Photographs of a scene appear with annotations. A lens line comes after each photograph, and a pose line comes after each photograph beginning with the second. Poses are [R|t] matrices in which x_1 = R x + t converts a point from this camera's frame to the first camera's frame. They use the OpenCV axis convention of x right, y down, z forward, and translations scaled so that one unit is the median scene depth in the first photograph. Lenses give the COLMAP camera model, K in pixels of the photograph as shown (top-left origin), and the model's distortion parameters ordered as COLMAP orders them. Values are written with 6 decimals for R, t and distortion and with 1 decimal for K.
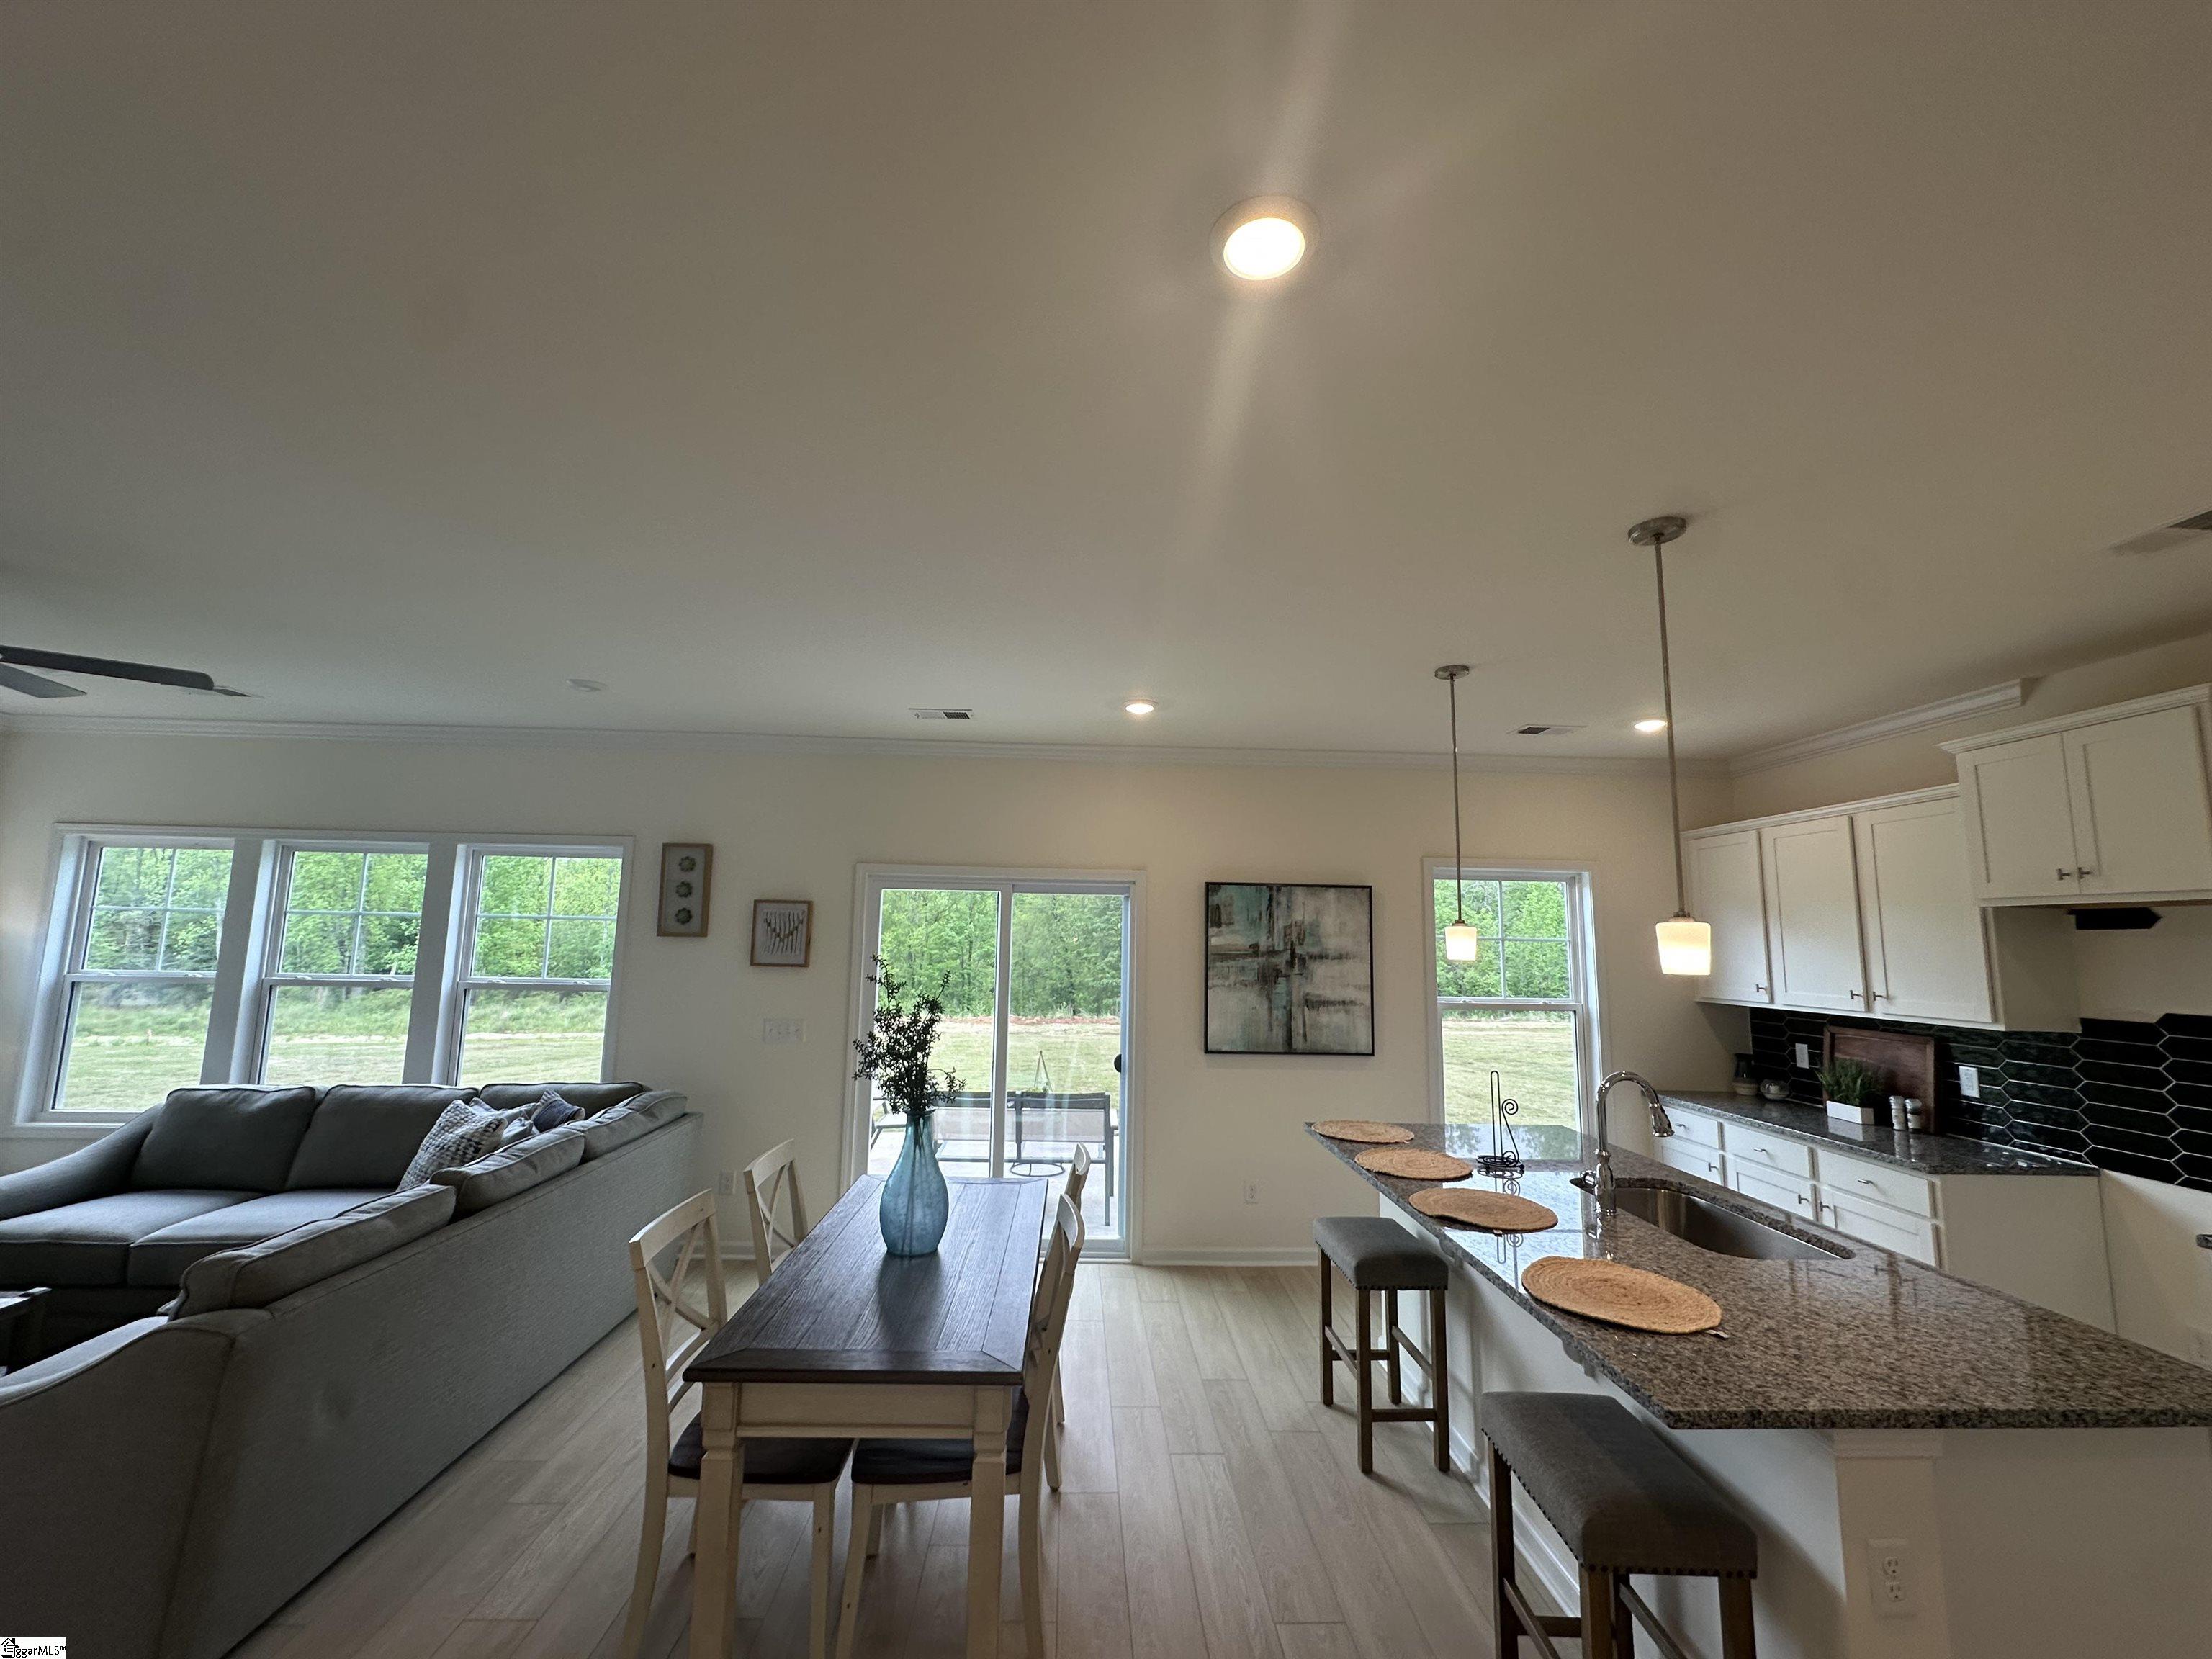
lens RADIAL K [[881.2, 0, 1101.0], [0, 881.2, 825.2], [0, 0, 1]] dist [-0.004755, 0.001358]
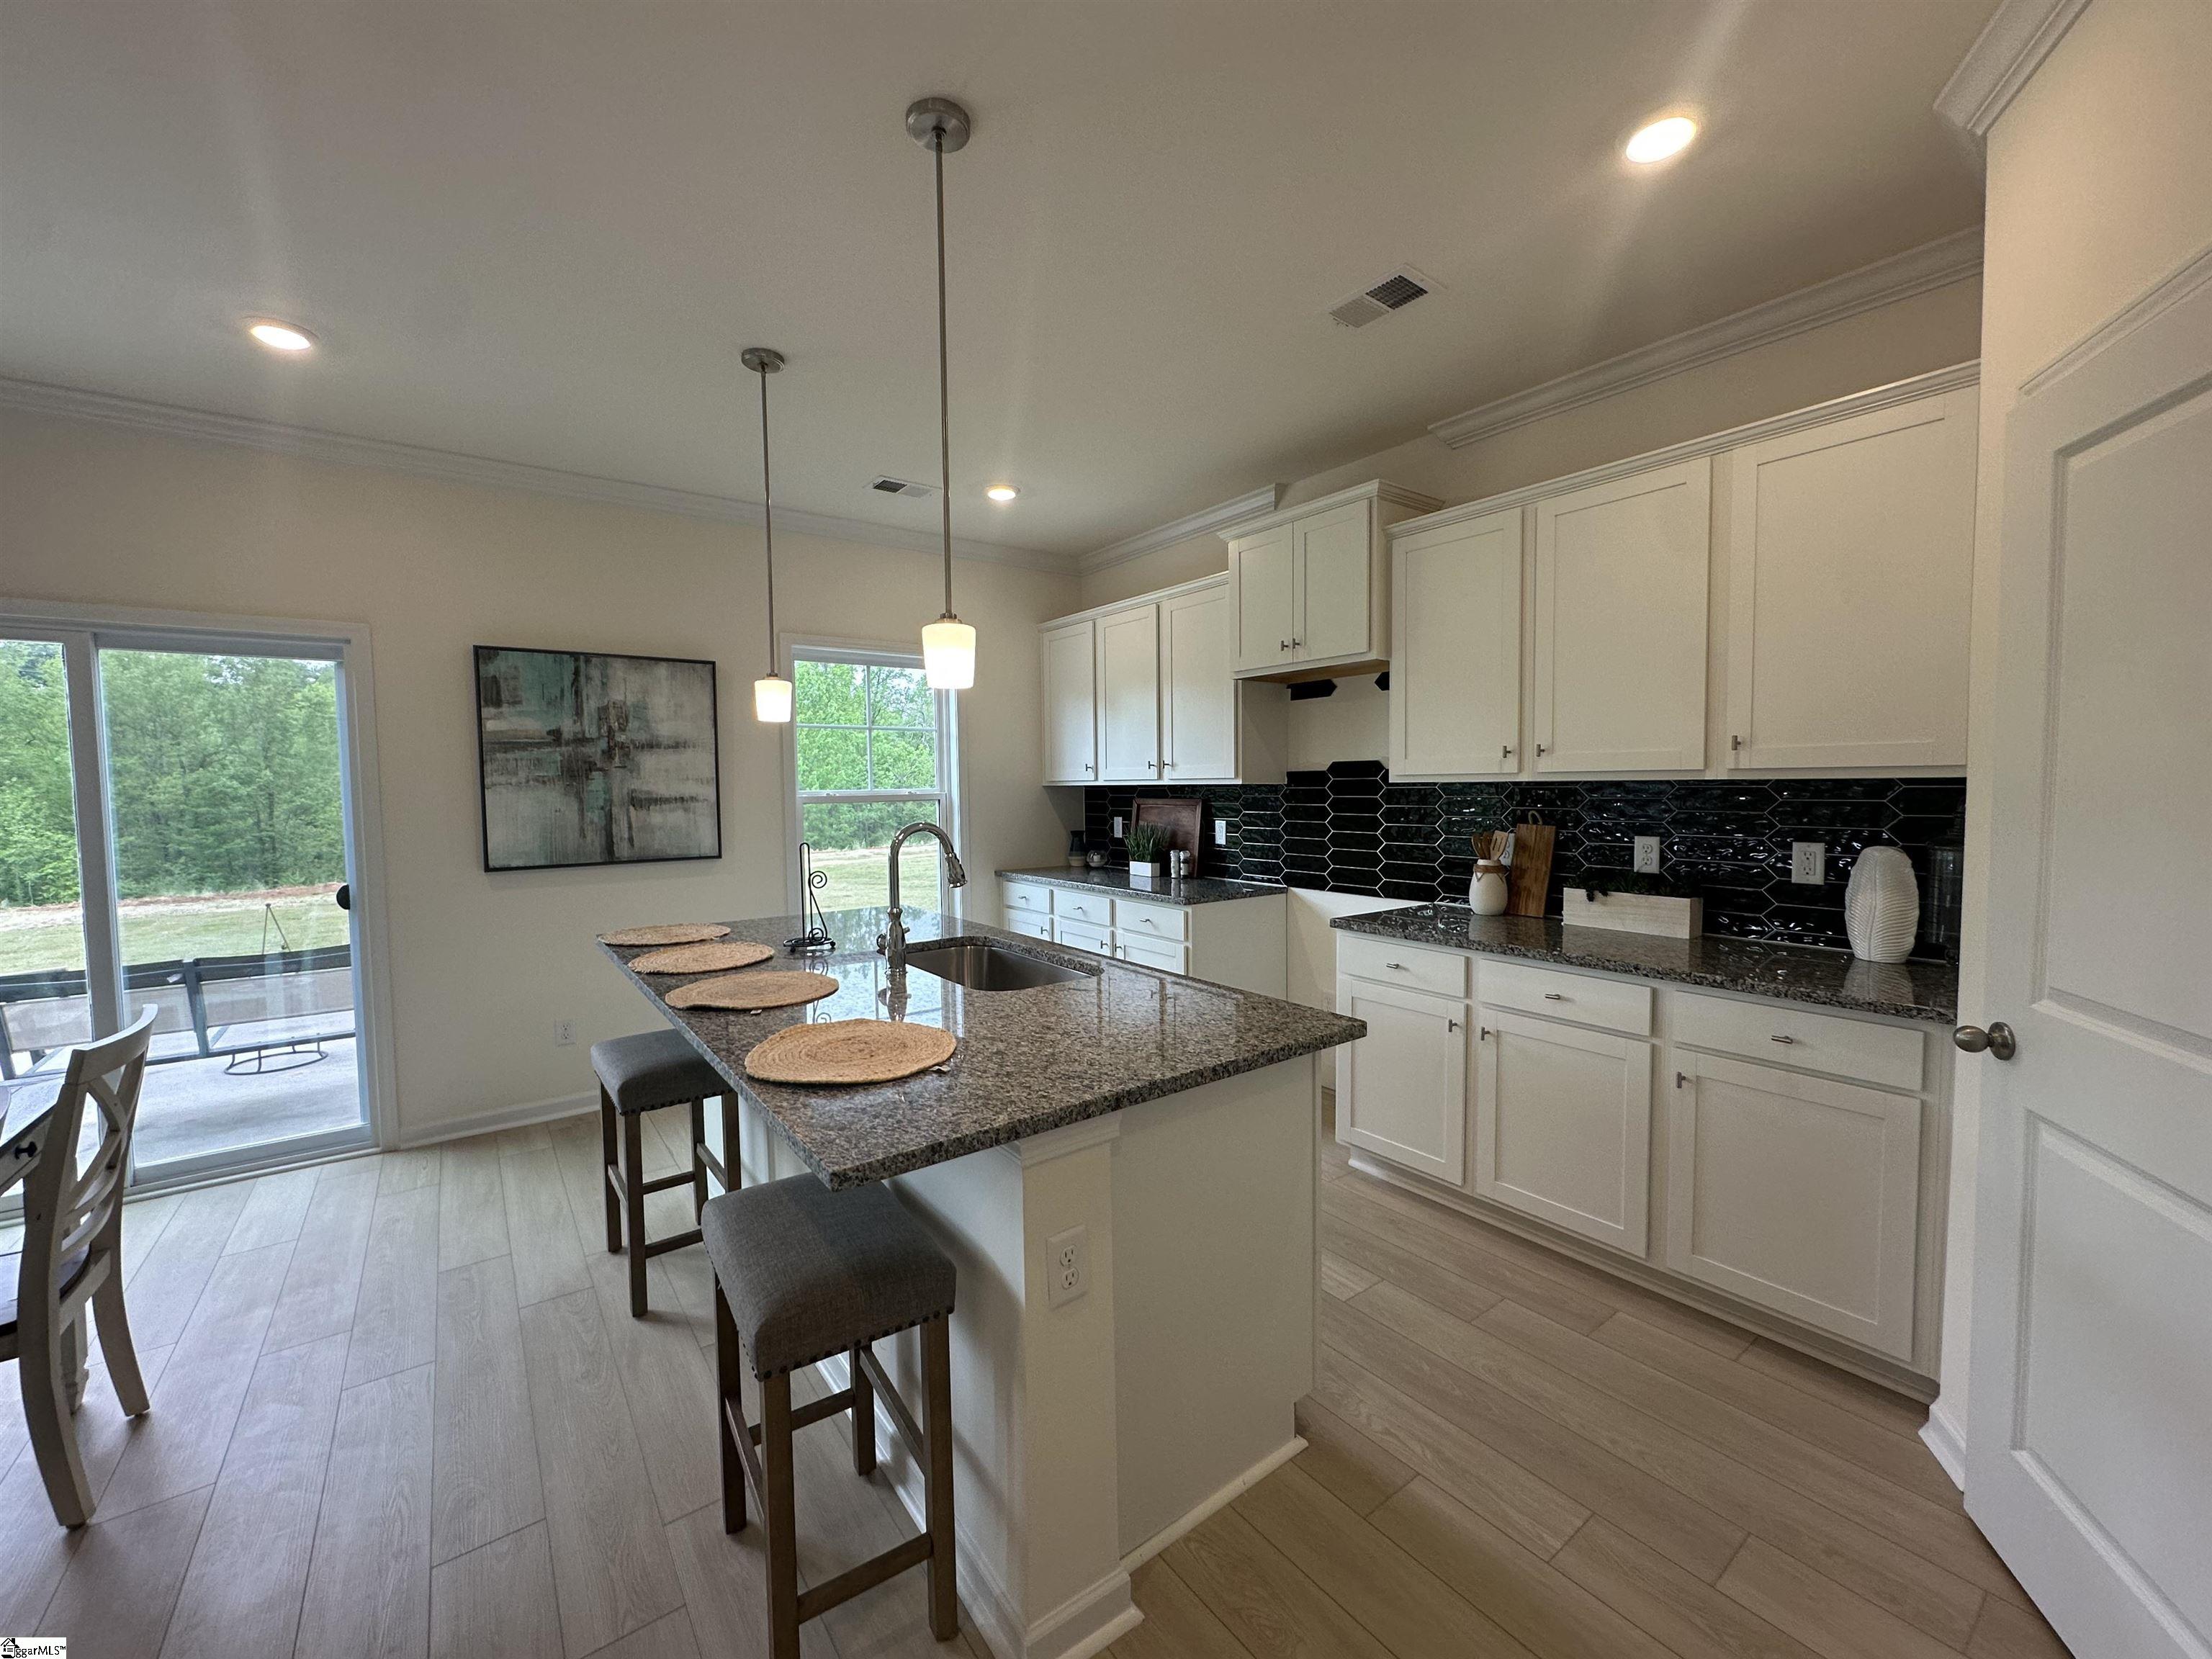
lens RADIAL K [[881.2, 0, 1100.8], [0, 881.2, 826.3], [0, 0, 1]] dist [-0.004755, 0.001358]
pose [[0.823483, -0.058159, 0.564352, 0.128845], [-0.044953, 0.984916, 0.167095, 0.067982], [-0.565557, -0.162969, 0.808447, 0.086486]]
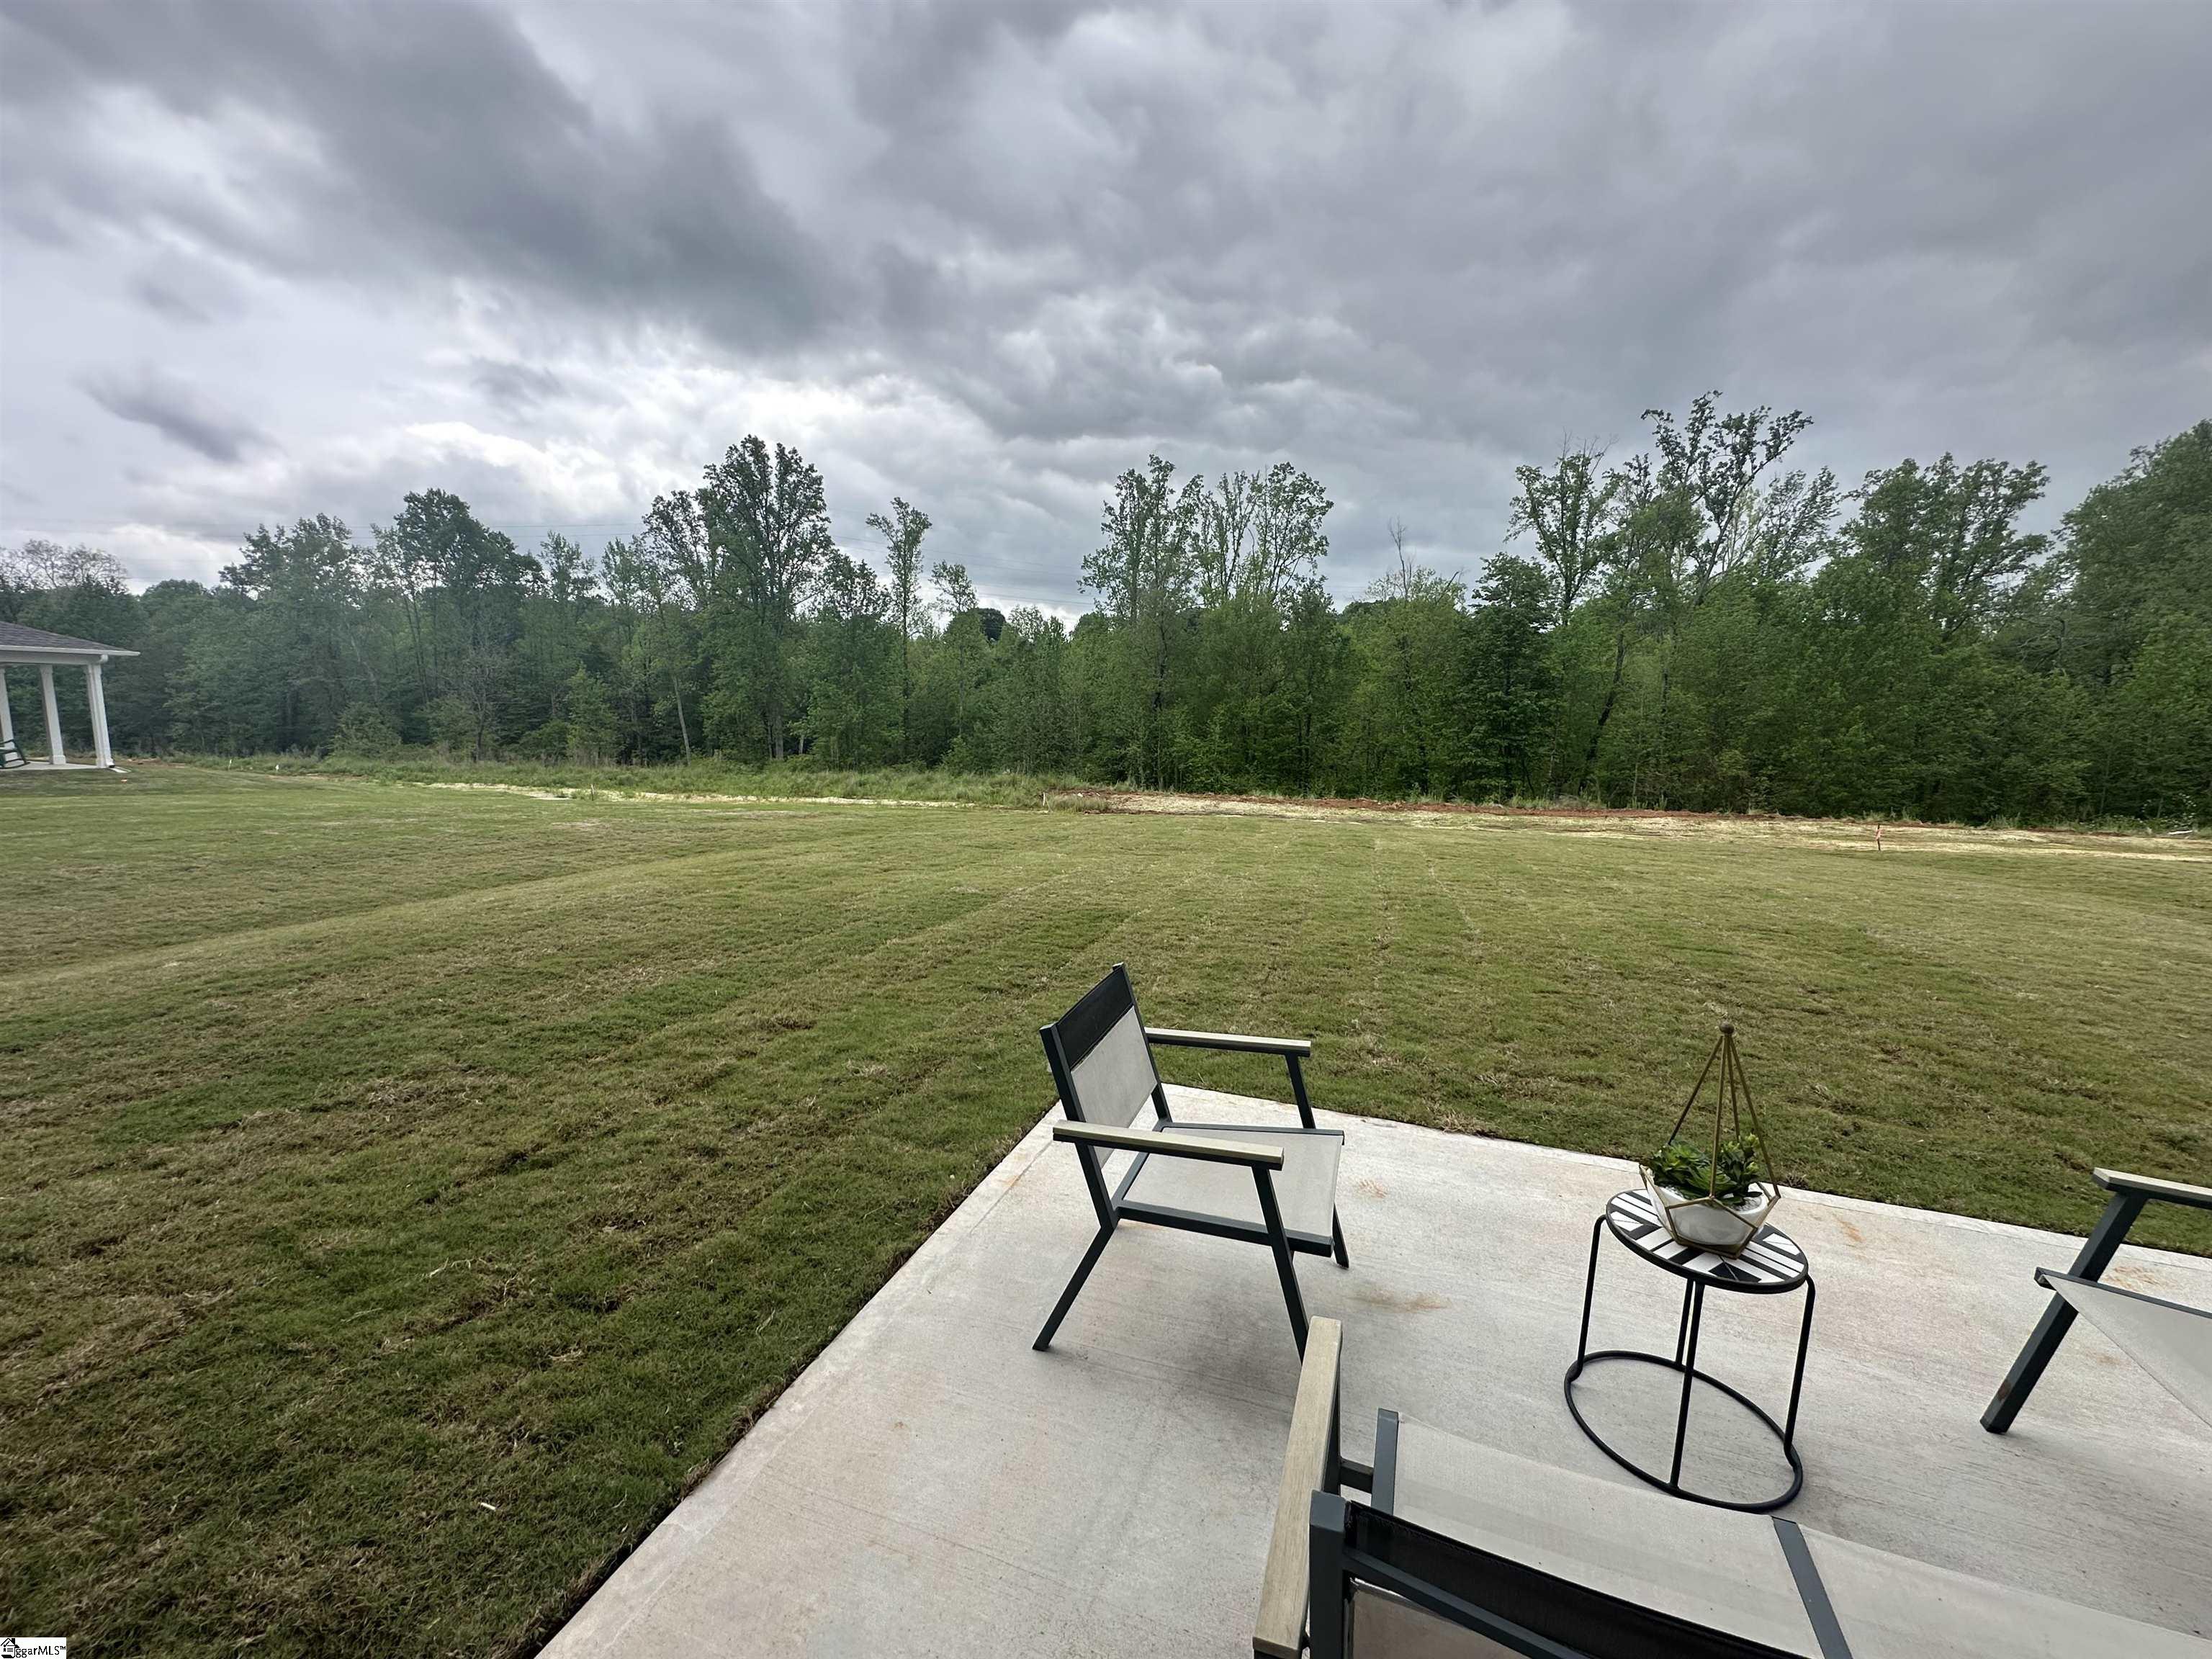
lens RADIAL K [[881.2, 0, 1101.1], [0, 881.2, 825.4], [0, 0, 1]] dist [-0.004755, 0.001358]
pose [[0.931688, 0.048246, -0.360042, -0.218097], [0.043600, 0.969124, 0.242690, 0.188044], [0.360634, -0.241809, 0.900817, 1.046860]]
